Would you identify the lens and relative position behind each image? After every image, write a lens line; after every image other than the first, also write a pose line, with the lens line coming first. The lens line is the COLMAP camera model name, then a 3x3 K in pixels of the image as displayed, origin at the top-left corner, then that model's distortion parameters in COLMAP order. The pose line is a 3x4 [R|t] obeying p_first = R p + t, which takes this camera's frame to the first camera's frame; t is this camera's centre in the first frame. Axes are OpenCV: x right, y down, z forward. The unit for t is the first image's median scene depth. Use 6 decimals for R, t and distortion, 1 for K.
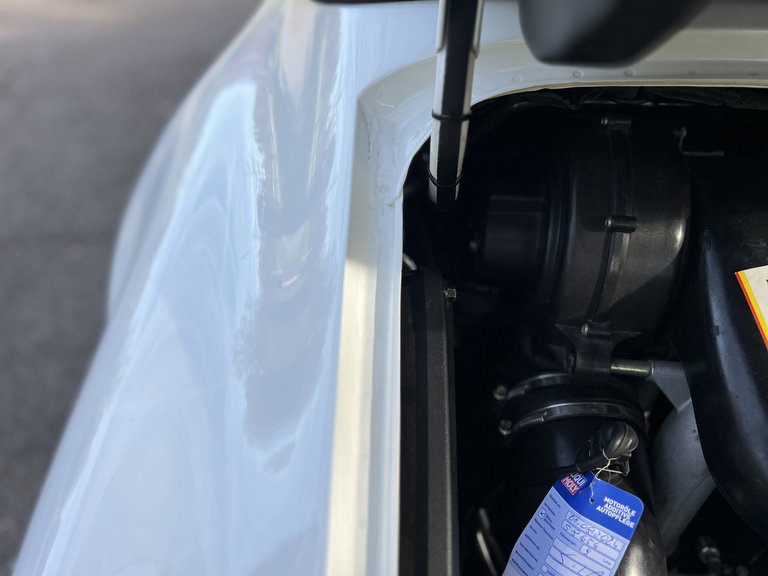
lens RADIAL K [[577.9, 0, 382.9], [0, 577.9, 289.9], [0, 0, 1]] dist [0.066582, -0.061830]
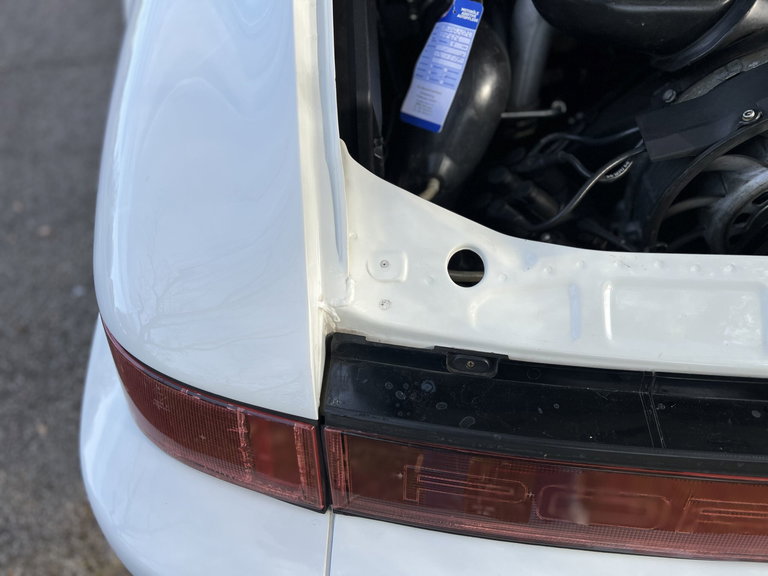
lens RADIAL K [[577.9, 0, 384.8], [0, 577.9, 280.6], [0, 0, 1]] dist [0.066582, -0.061830]
pose [[0.995929, -0.089709, 0.008872, 0.074086], [0.086821, 0.981019, 0.173388, 0.783051], [-0.024258, -0.171911, 0.984814, -0.744886]]
